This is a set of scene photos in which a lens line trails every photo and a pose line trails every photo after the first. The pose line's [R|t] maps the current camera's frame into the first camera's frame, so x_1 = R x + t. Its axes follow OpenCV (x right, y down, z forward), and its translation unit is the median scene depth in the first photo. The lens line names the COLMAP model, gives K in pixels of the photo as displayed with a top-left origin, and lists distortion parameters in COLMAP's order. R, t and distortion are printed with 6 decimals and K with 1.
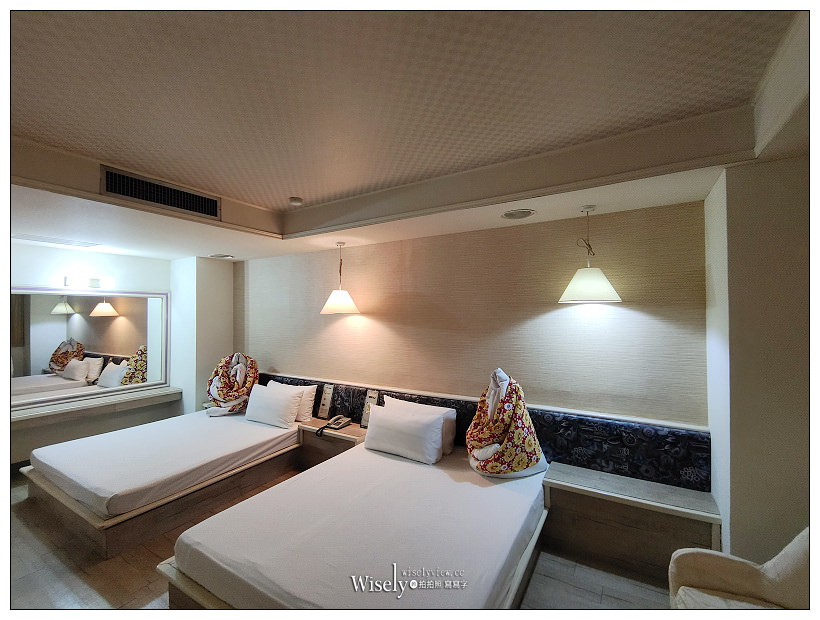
lens RADIAL K [[365.7, 0, 410.0], [0, 365.7, 310.0], [0, 0, 1]] dist [0.001270, 0.000281]
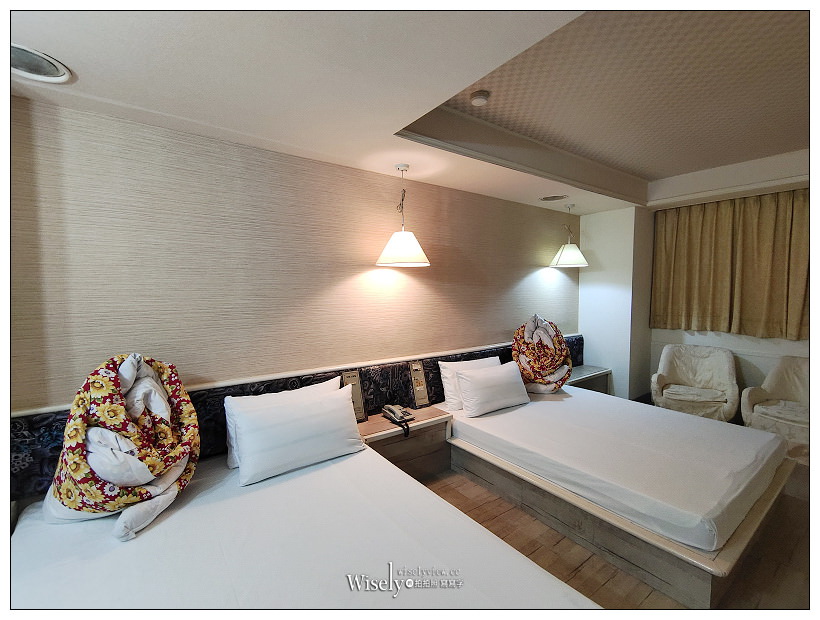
lens RADIAL K [[365.7, 0, 410.0], [0, 365.7, 310.0], [0, 0, 1]] dist [0.001270, 0.000281]
pose [[0.381603, -0.053620, 0.922770, -0.858785], [-0.007785, 0.998094, 0.061216, 0.053666], [-0.924294, -0.030544, 0.380458, 0.702812]]
